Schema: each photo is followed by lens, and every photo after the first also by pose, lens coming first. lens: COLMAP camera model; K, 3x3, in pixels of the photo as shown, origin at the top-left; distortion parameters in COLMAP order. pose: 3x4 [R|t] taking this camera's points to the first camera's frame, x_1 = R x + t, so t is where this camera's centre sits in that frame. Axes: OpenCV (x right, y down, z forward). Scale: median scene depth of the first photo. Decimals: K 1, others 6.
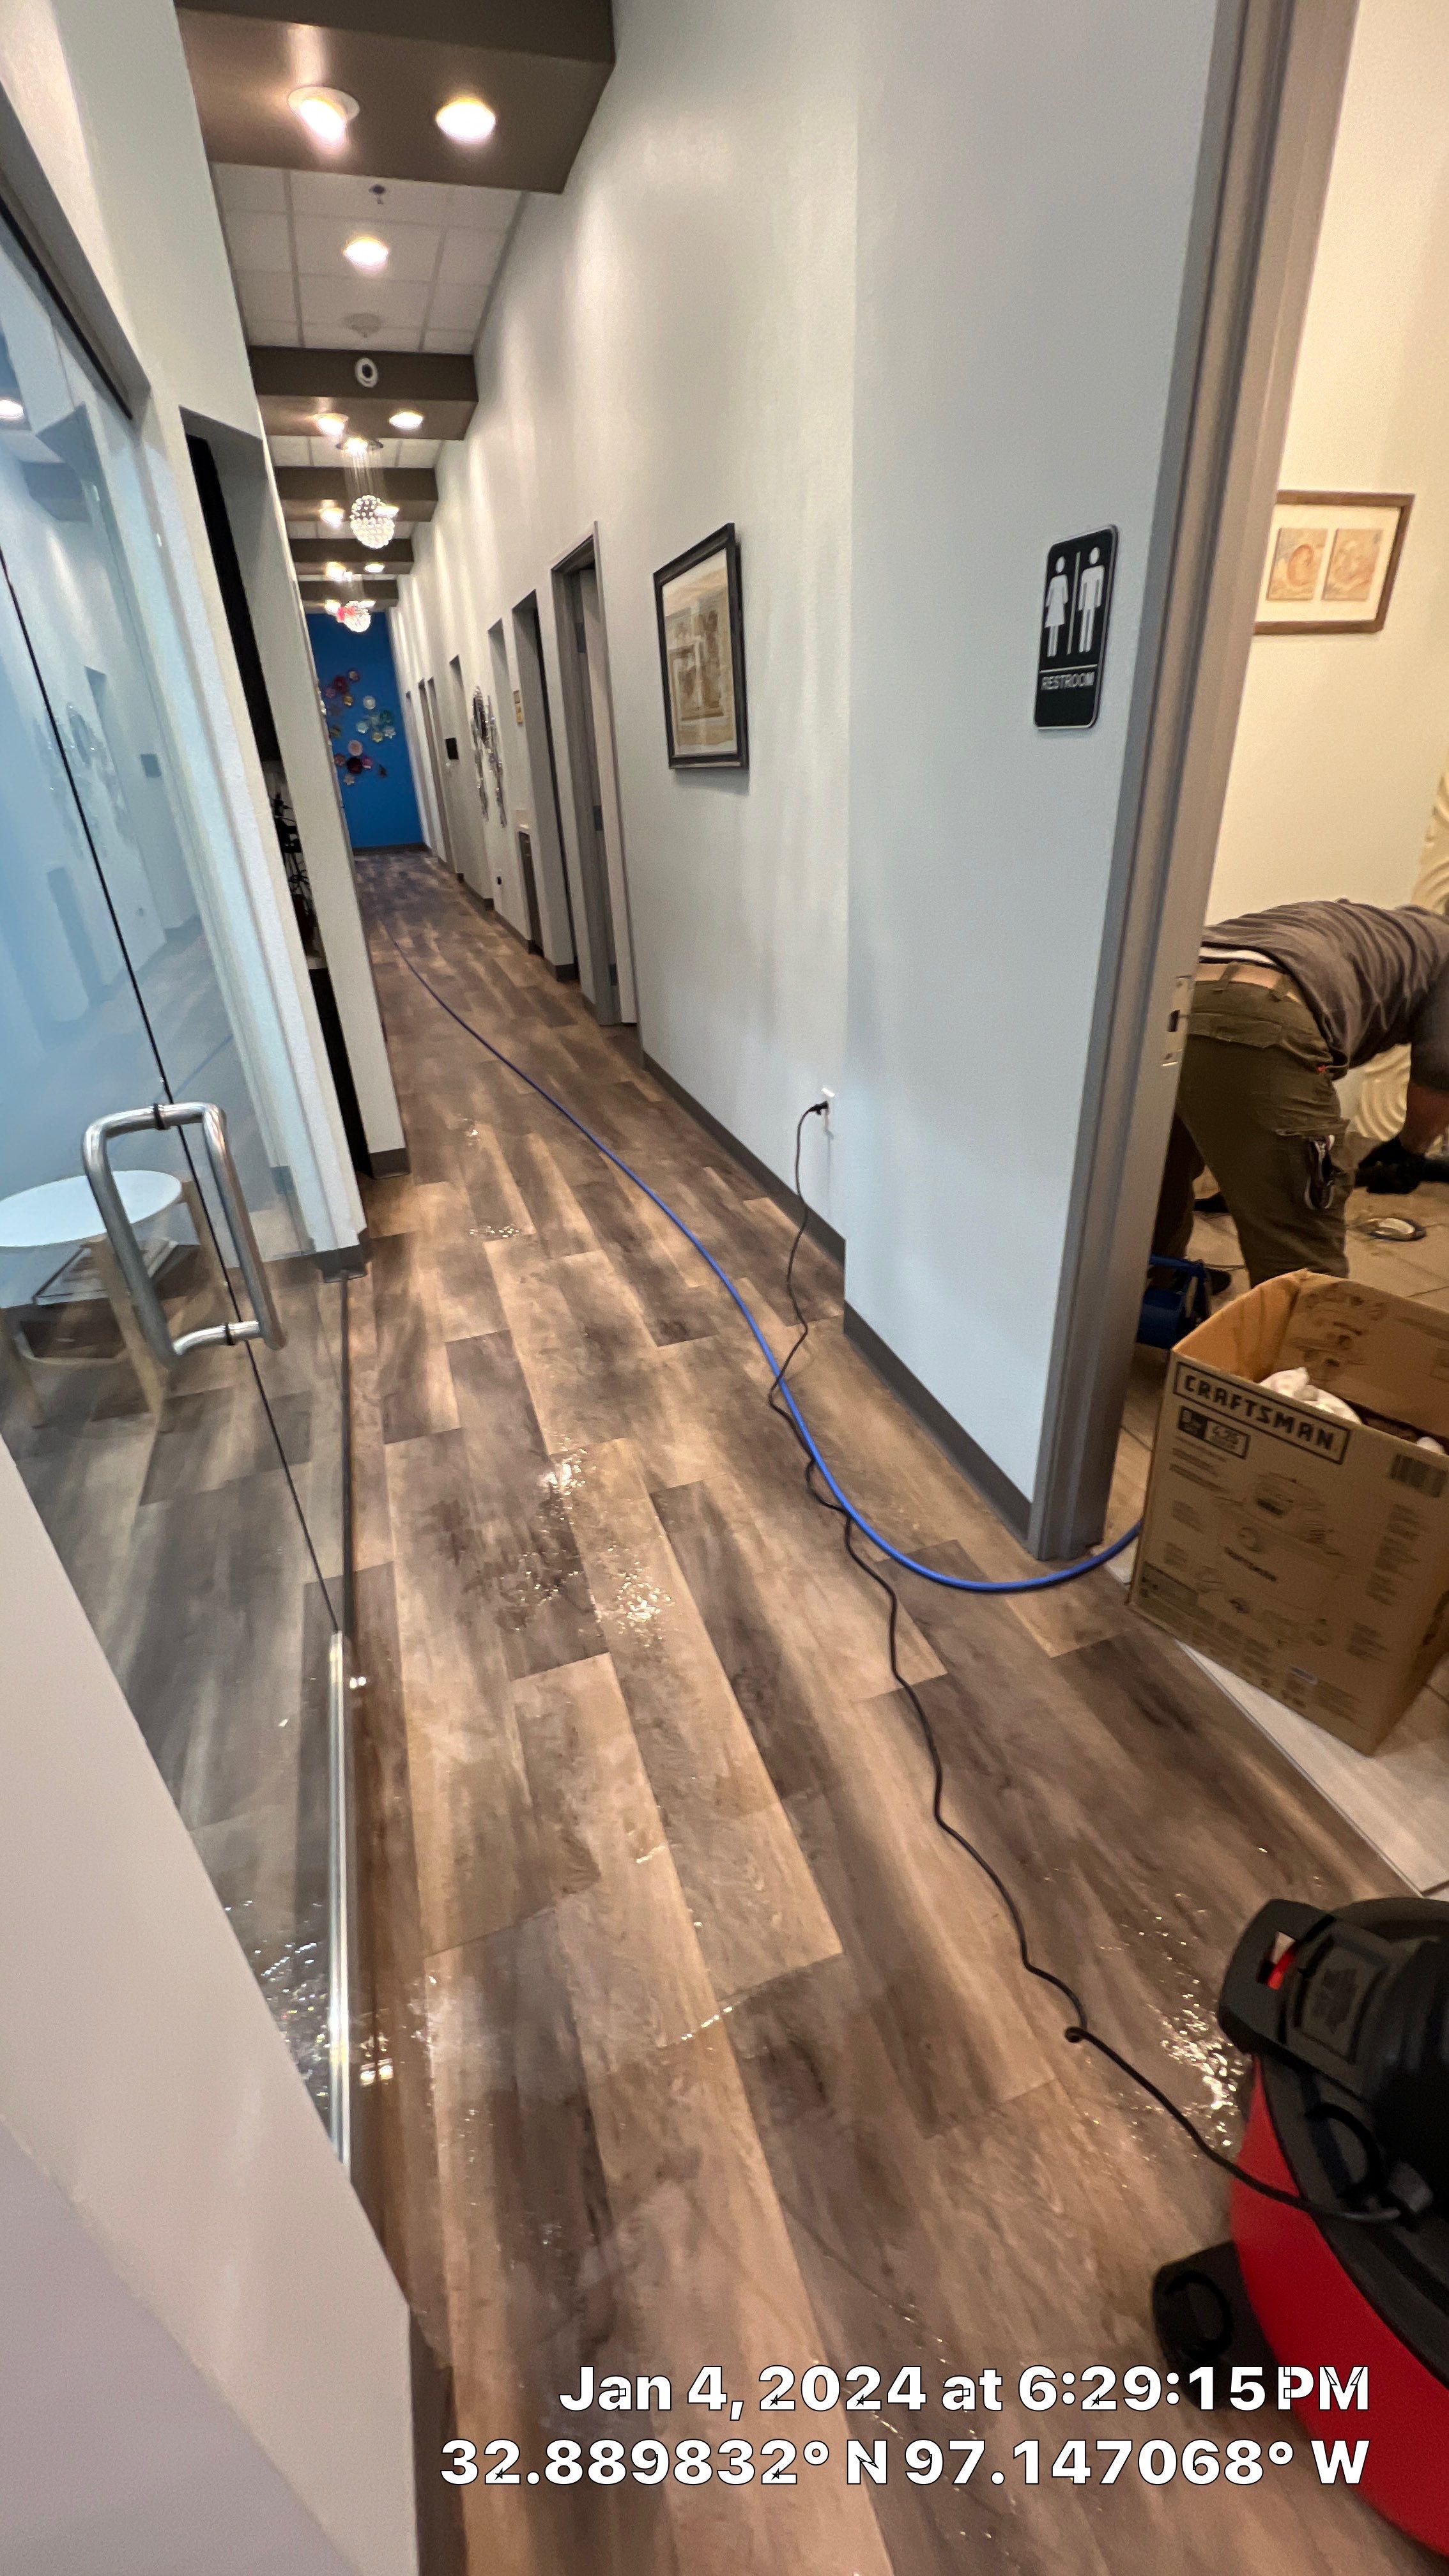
lens RADIAL K [[1020.1, 0, 721.5], [0, 1020.1, 1293.5], [0, 0, 1]] dist [-0.000511, -0.000060]
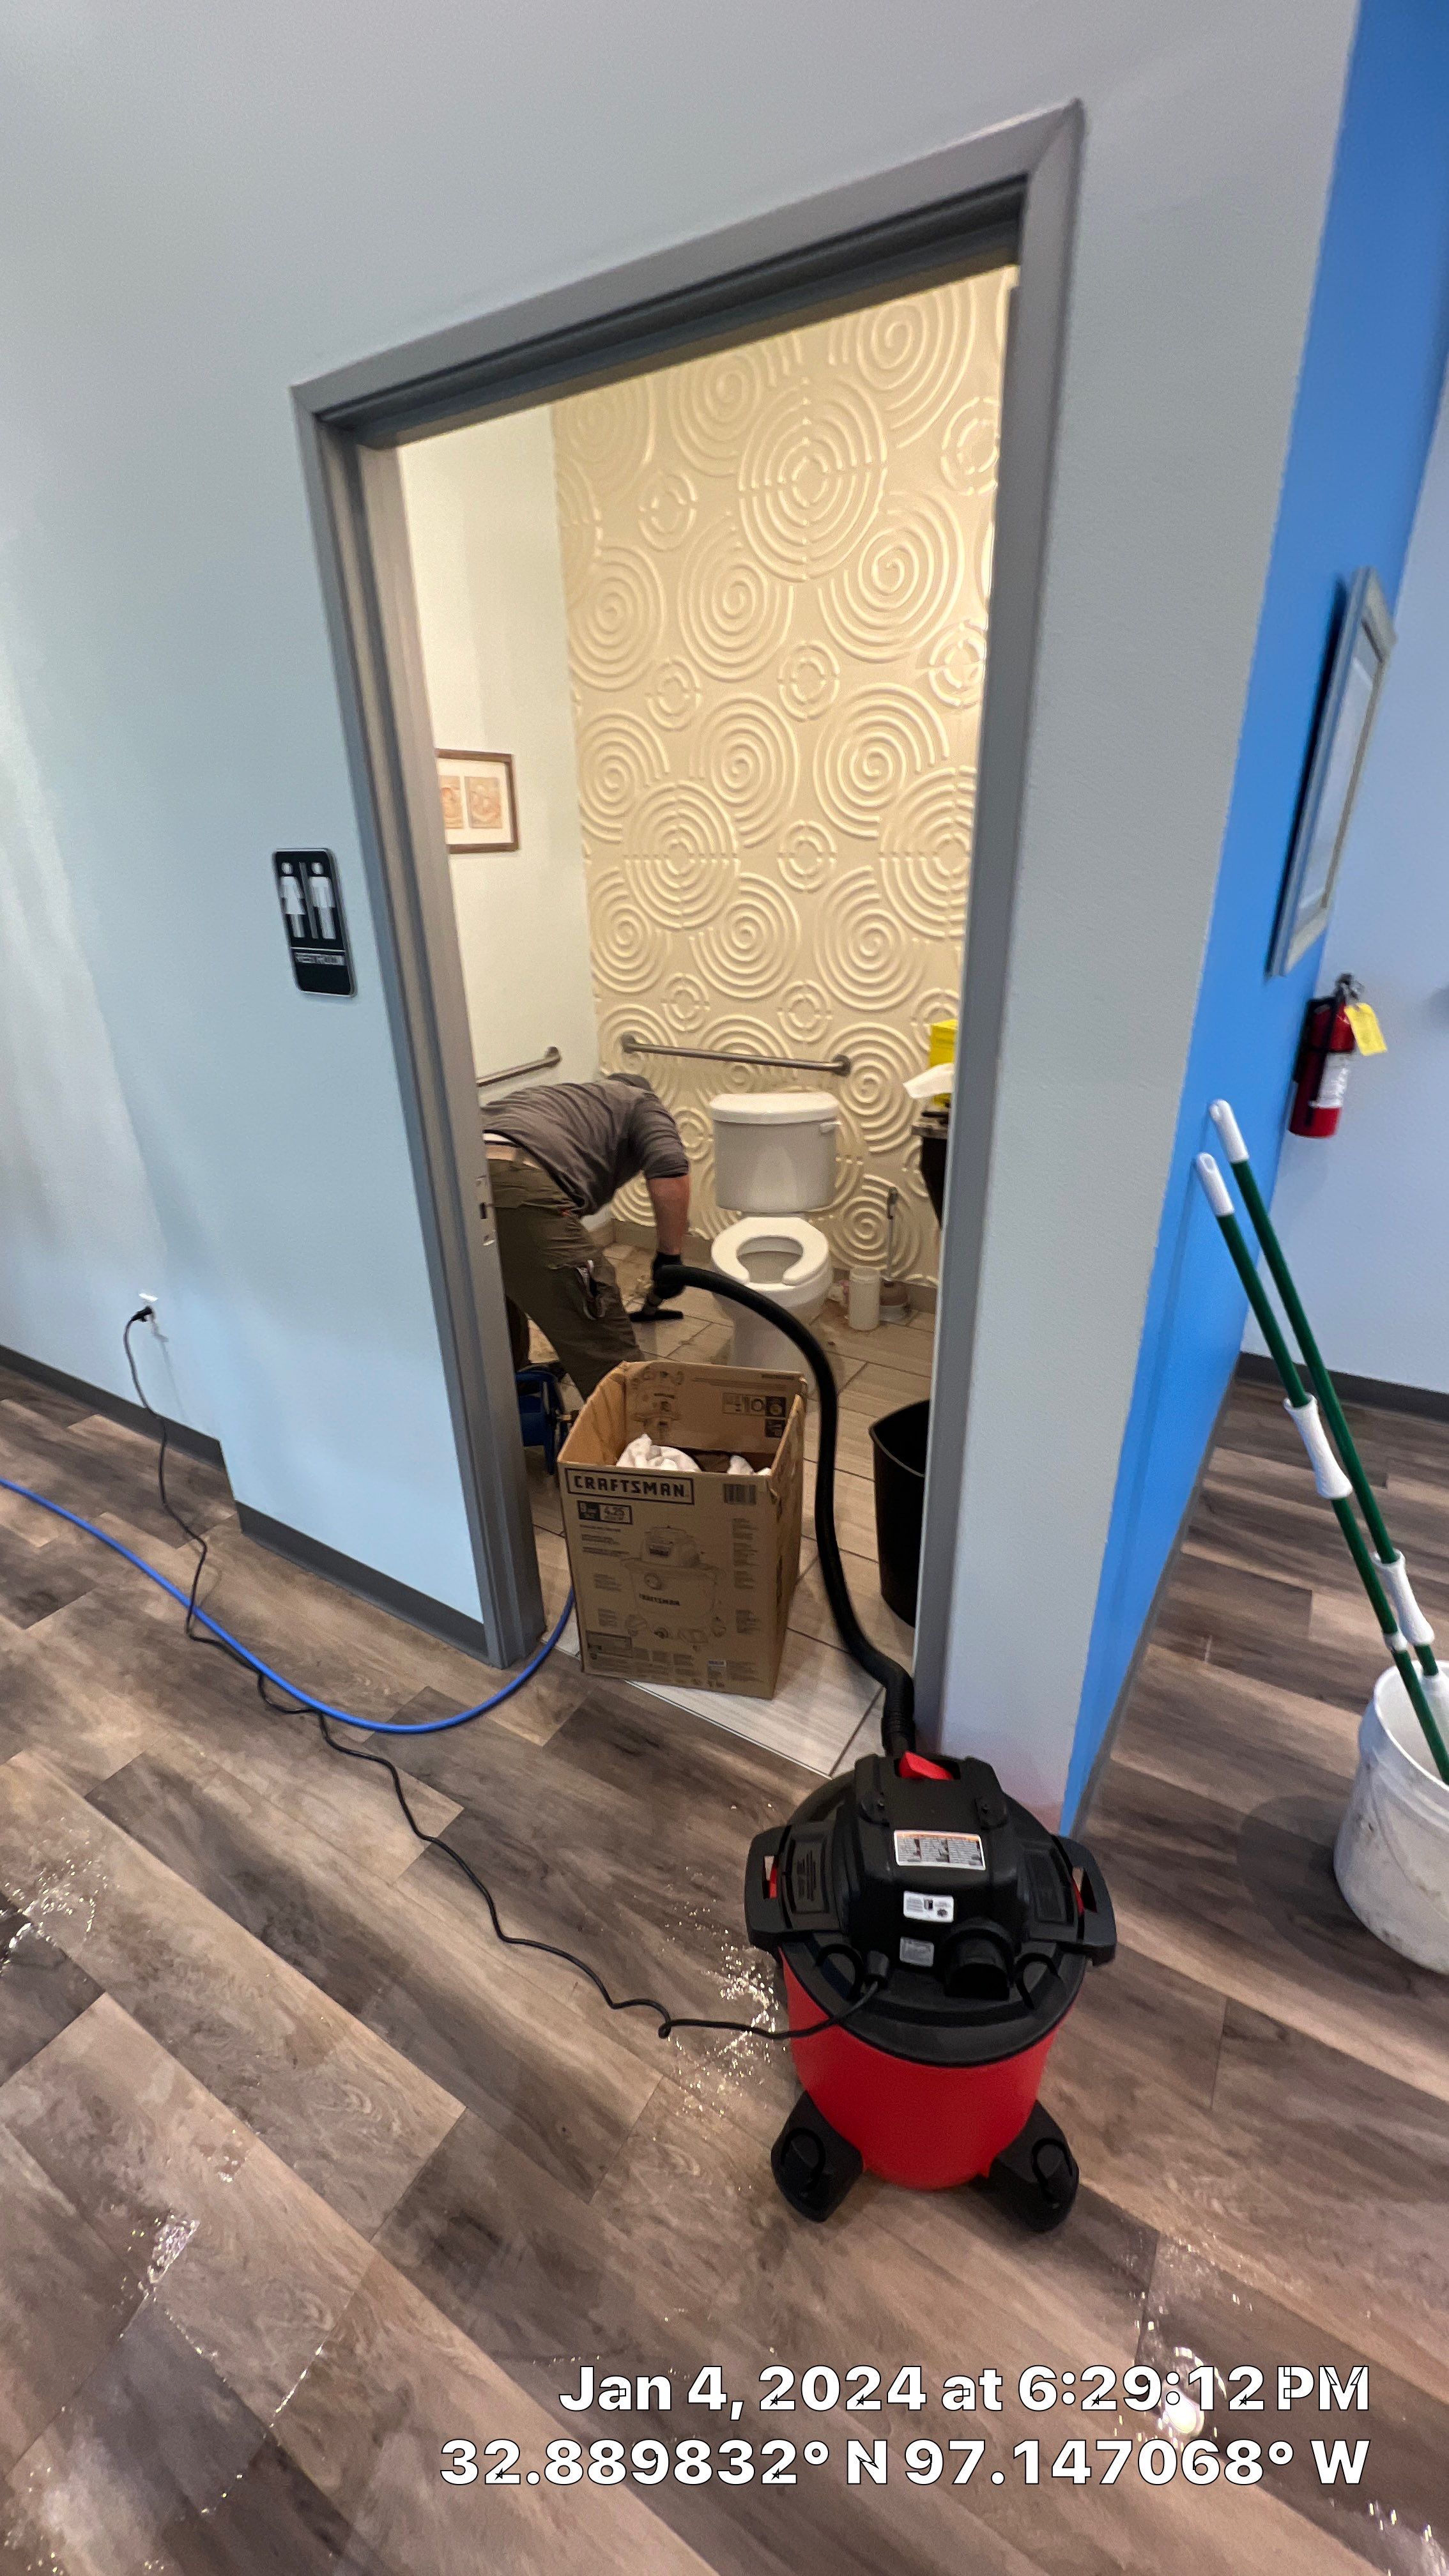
lens RADIAL K [[1020.1, 0, 722.5], [0, 1020.1, 1289.2], [0, 0, 1]] dist [-0.000511, -0.000060]
pose [[0.767212, -0.238159, 0.595538, -0.091009], [0.293643, 0.955907, 0.003981, -0.089321], [-0.570227, 0.171822, 0.803317, -0.142000]]
